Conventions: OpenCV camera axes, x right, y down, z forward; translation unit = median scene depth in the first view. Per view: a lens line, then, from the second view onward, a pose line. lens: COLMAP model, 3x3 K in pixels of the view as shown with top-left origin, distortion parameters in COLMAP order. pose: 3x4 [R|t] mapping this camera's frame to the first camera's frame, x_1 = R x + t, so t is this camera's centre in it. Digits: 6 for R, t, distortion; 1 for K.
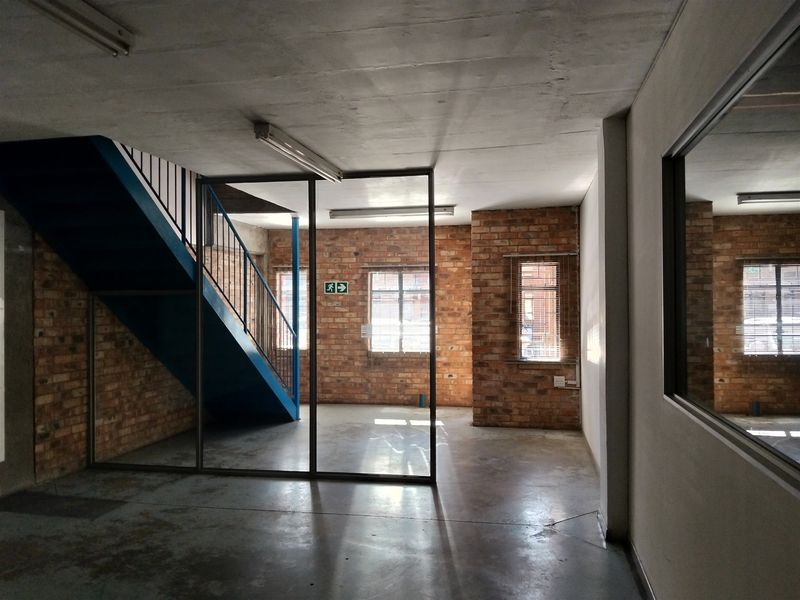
lens RADIAL K [[660.1, 0, 400.2], [0, 660.1, 302.4], [0, 0, 1]] dist [0.068144, -0.142596]
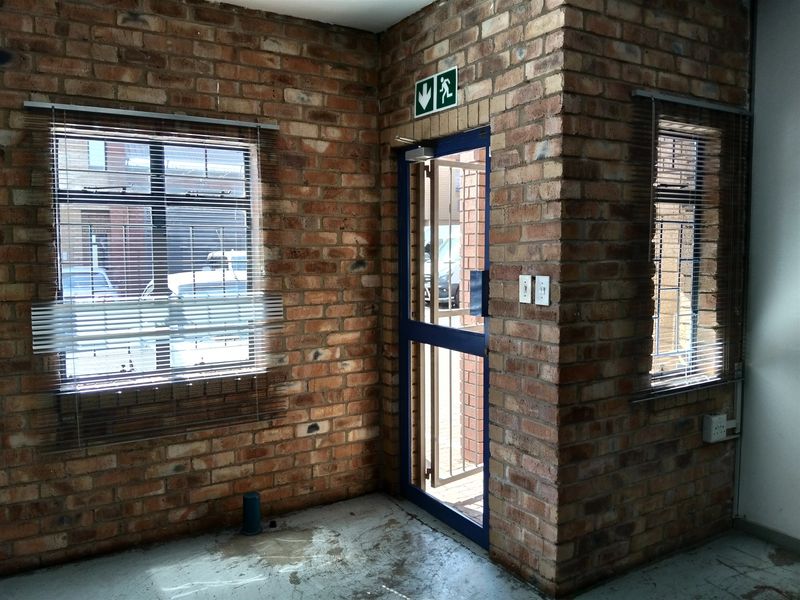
lens RADIAL K [[660.1, 0, 432.0], [0, 660.1, 303.1], [0, 0, 1]] dist [0.068144, -0.142596]
pose [[0.726040, -0.053064, 0.685602, -0.160159], [-0.000573, 0.996971, 0.077770, 0.011109], [-0.687652, -0.056857, 0.723811, 0.816053]]
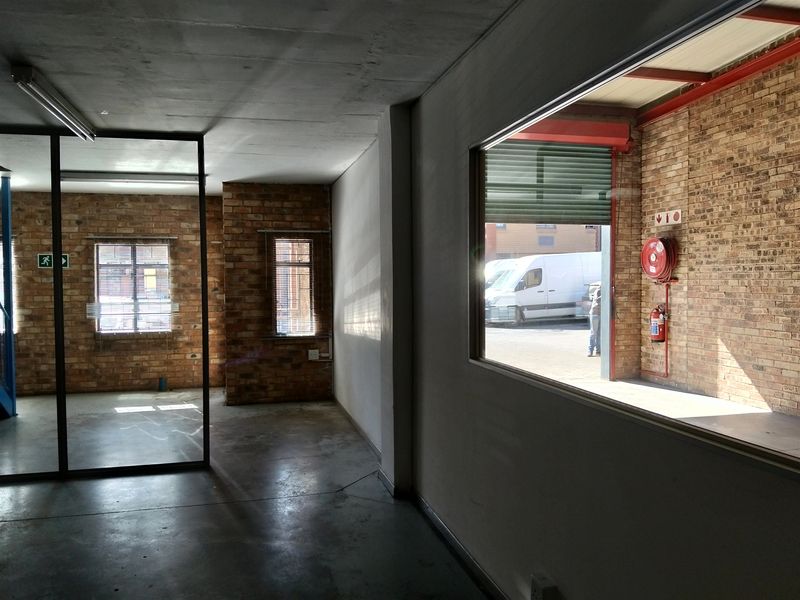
lens RADIAL K [[660.1, 0, 412.5], [0, 660.1, 303.7], [0, 0, 1]] dist [0.068144, -0.142596]
pose [[0.897932, -0.016913, 0.439808, -0.071825], [-0.000032, 0.999259, 0.038491, 0.000000], [-0.440133, -0.034576, 0.897267, 0.012358]]
